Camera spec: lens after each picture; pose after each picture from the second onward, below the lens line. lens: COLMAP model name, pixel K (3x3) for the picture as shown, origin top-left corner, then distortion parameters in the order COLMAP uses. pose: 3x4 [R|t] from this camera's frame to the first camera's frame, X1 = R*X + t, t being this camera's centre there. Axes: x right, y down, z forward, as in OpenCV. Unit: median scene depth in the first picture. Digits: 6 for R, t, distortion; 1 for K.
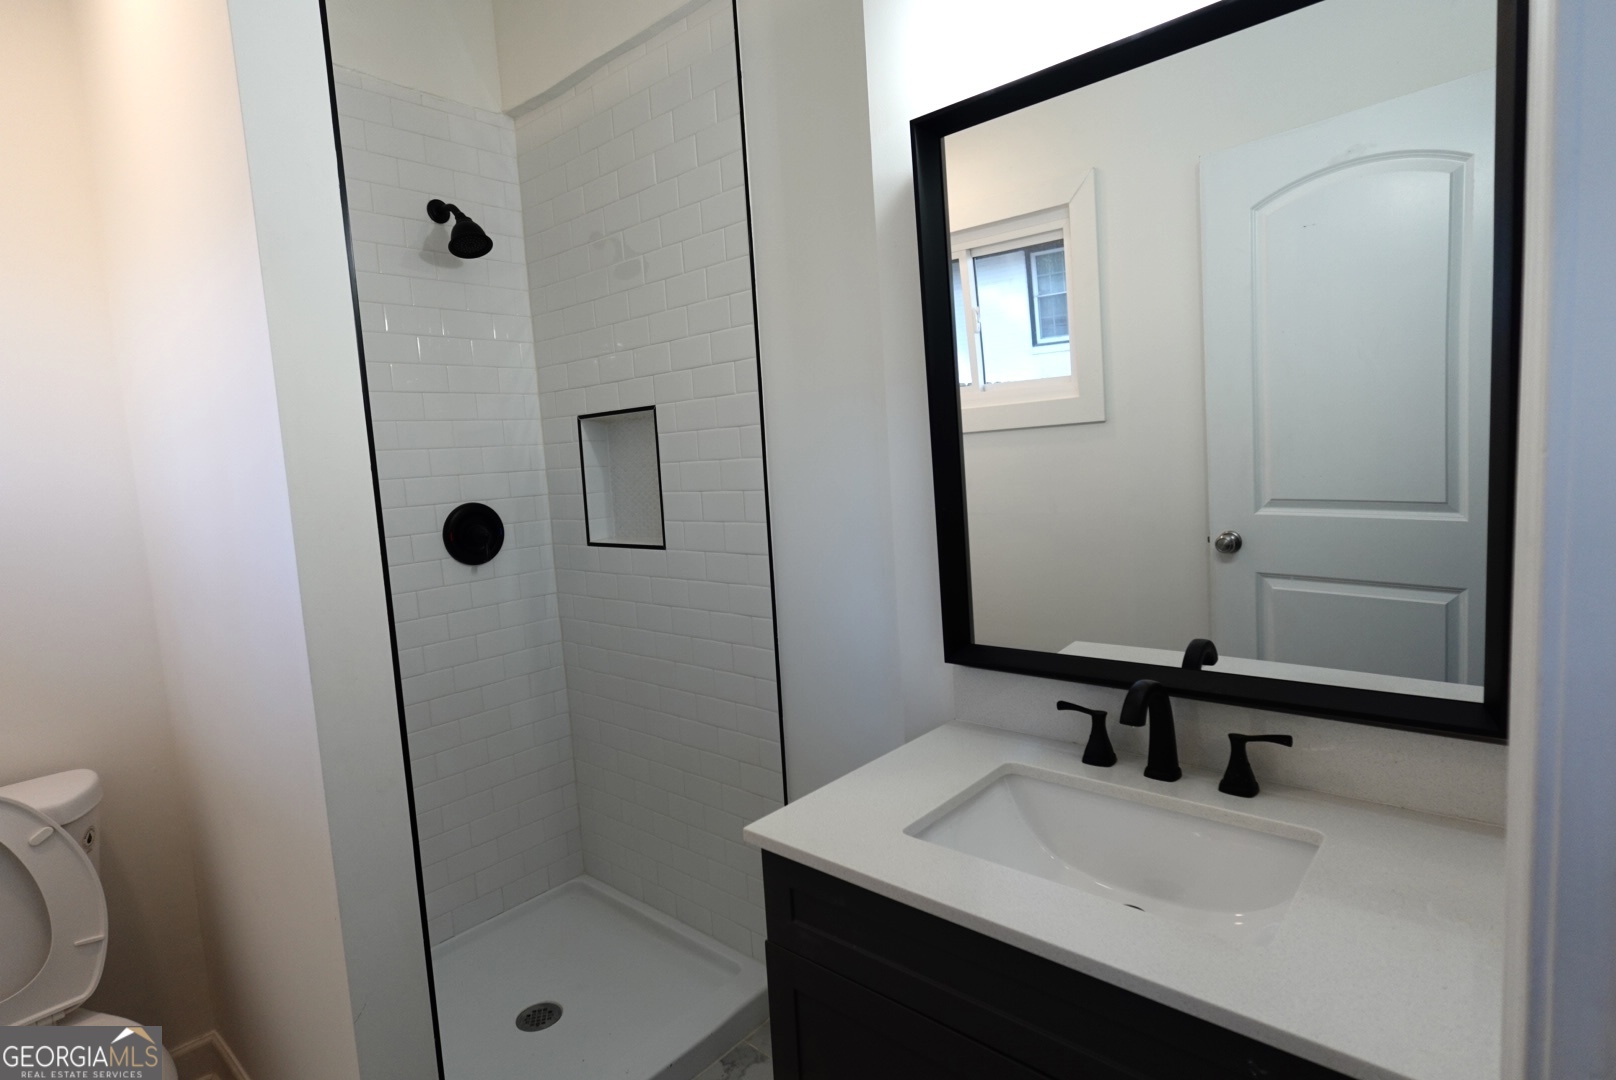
lens RADIAL K [[819.5, 0, 806.1], [0, 819.5, 540.7], [0, 0, 1]] dist [-0.000445, 0.000149]
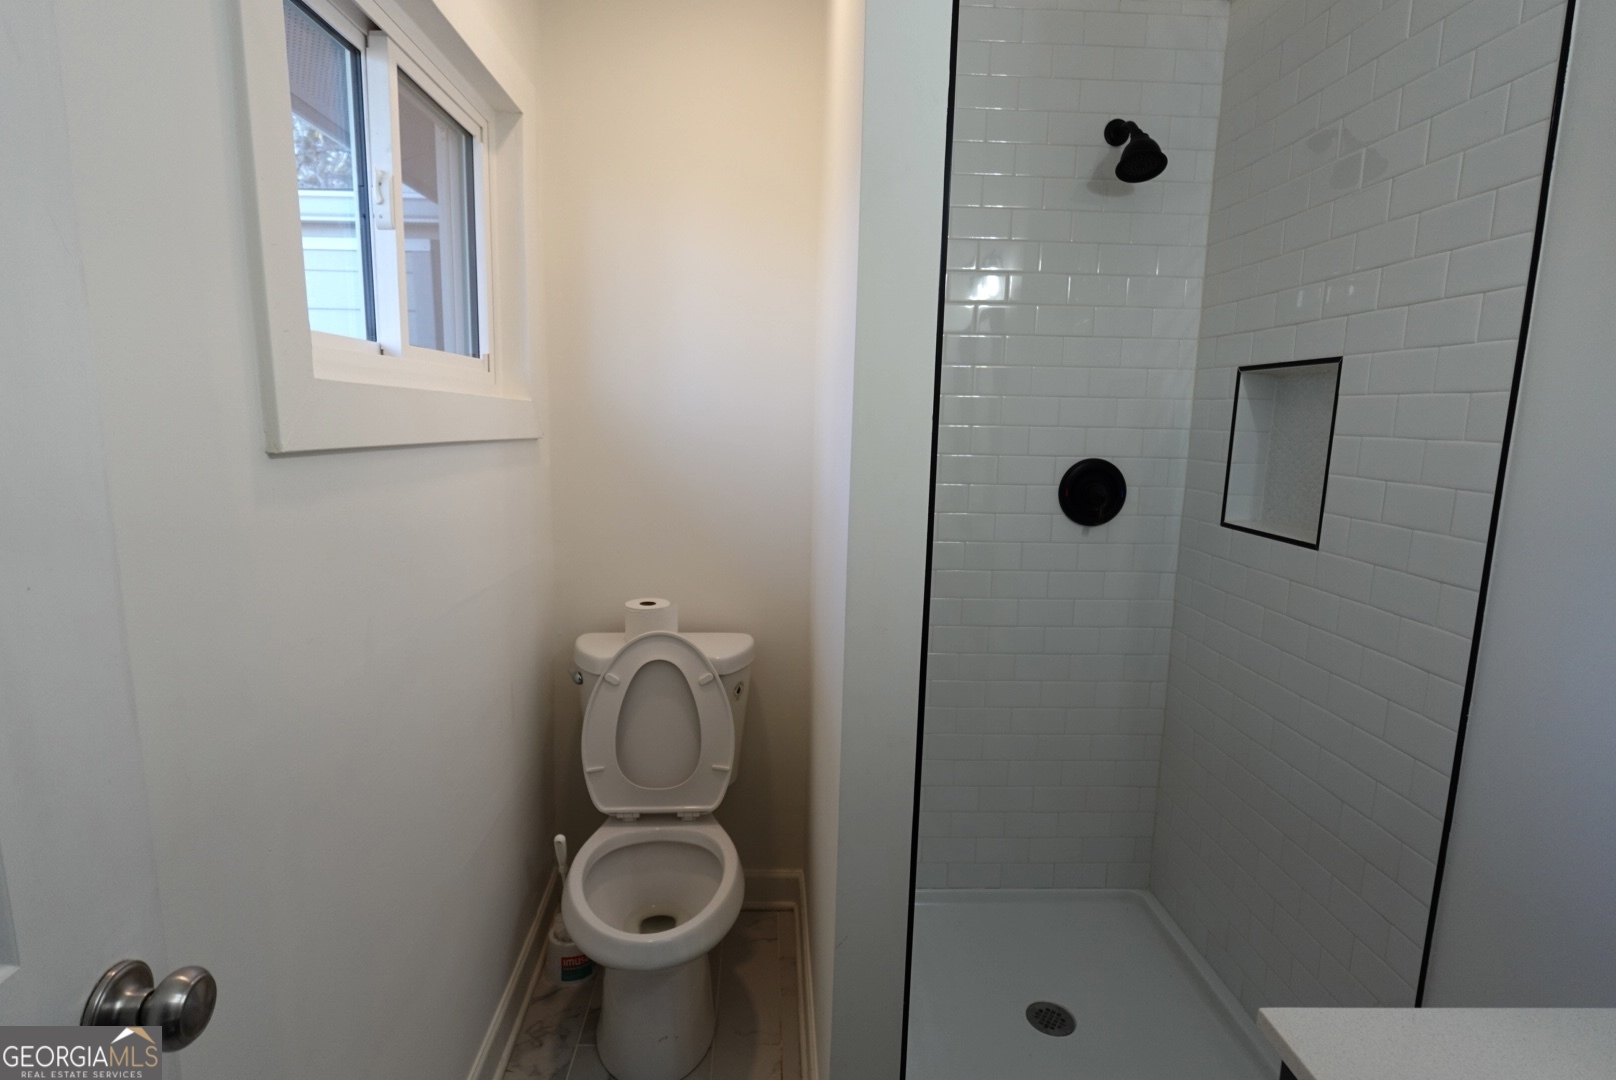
lens RADIAL K [[815.8, 0, 805.3], [0, 815.8, 541.7], [0, 0, 1]] dist [0.001219, -0.002941]
pose [[0.685028, 0.185688, -0.704455, 0.032017], [-0.138347, 0.982533, 0.124454, -0.024707], [0.715260, 0.012205, 0.698752, 0.136467]]
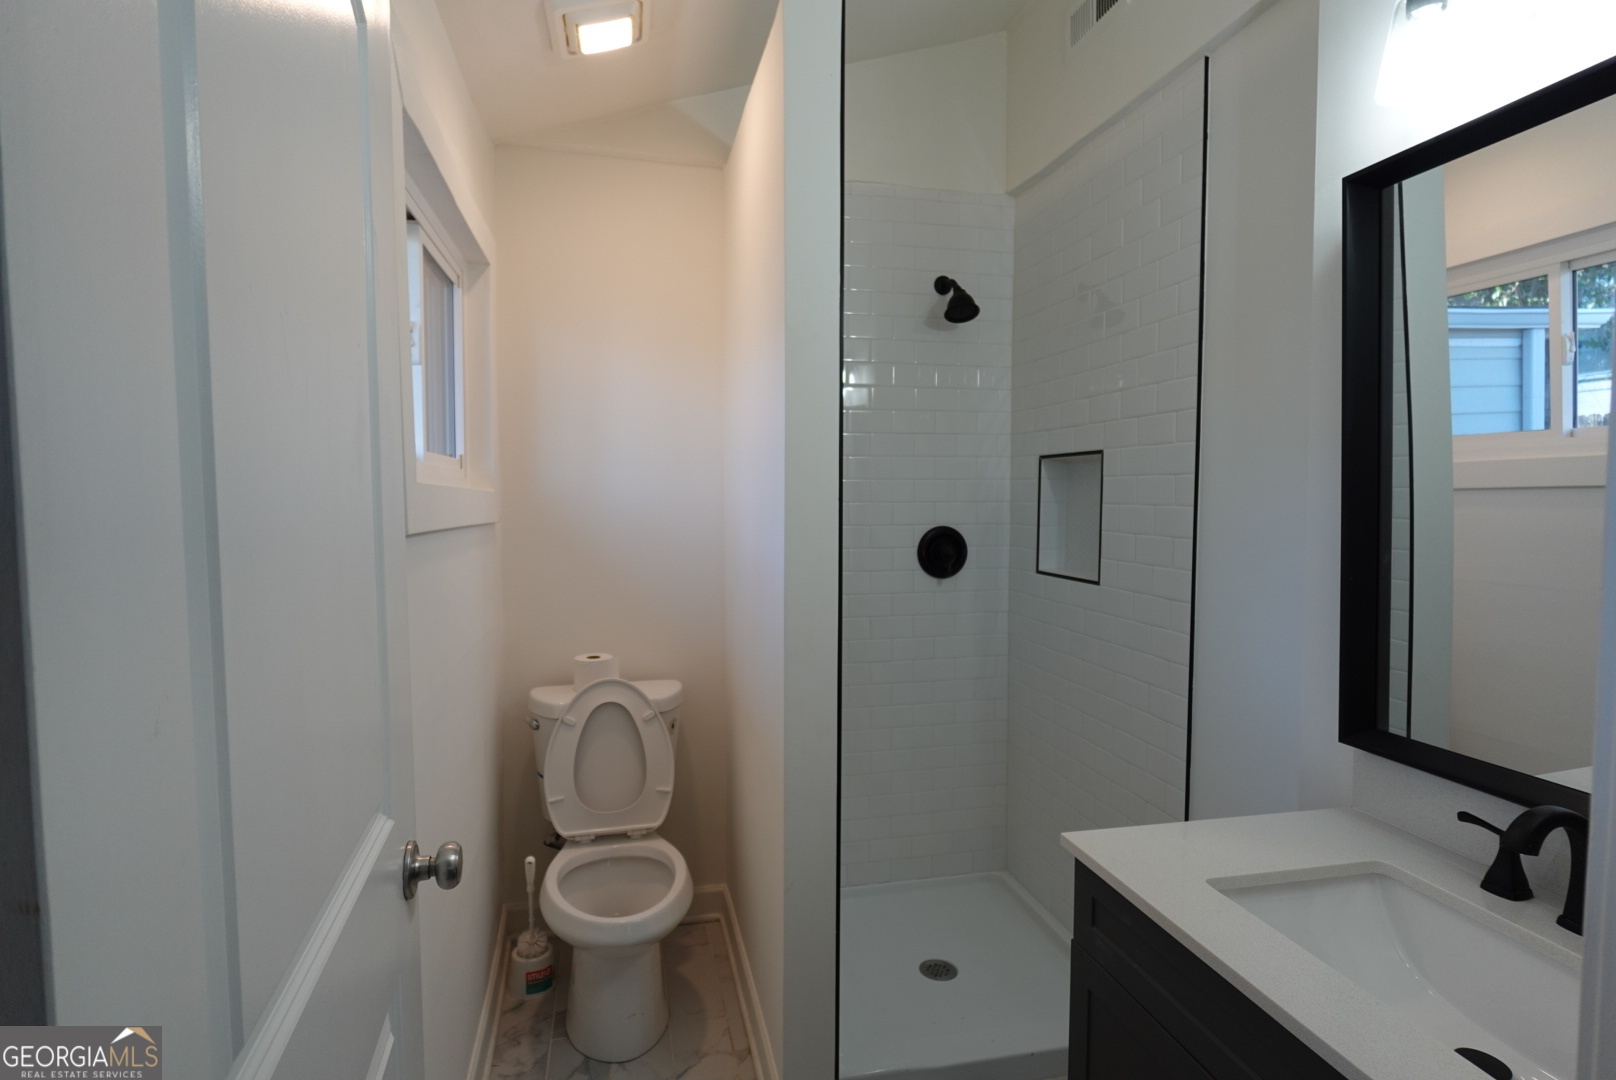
lens RADIAL K [[815.8, 0, 805.3], [0, 815.8, 541.7], [0, 0, 1]] dist [0.001219, -0.002941]
pose [[0.806468, 0.094739, -0.583639, 0.129820], [-0.109943, 0.993893, 0.009414, -0.013243], [0.580967, 0.056575, 0.811958, -0.079365]]
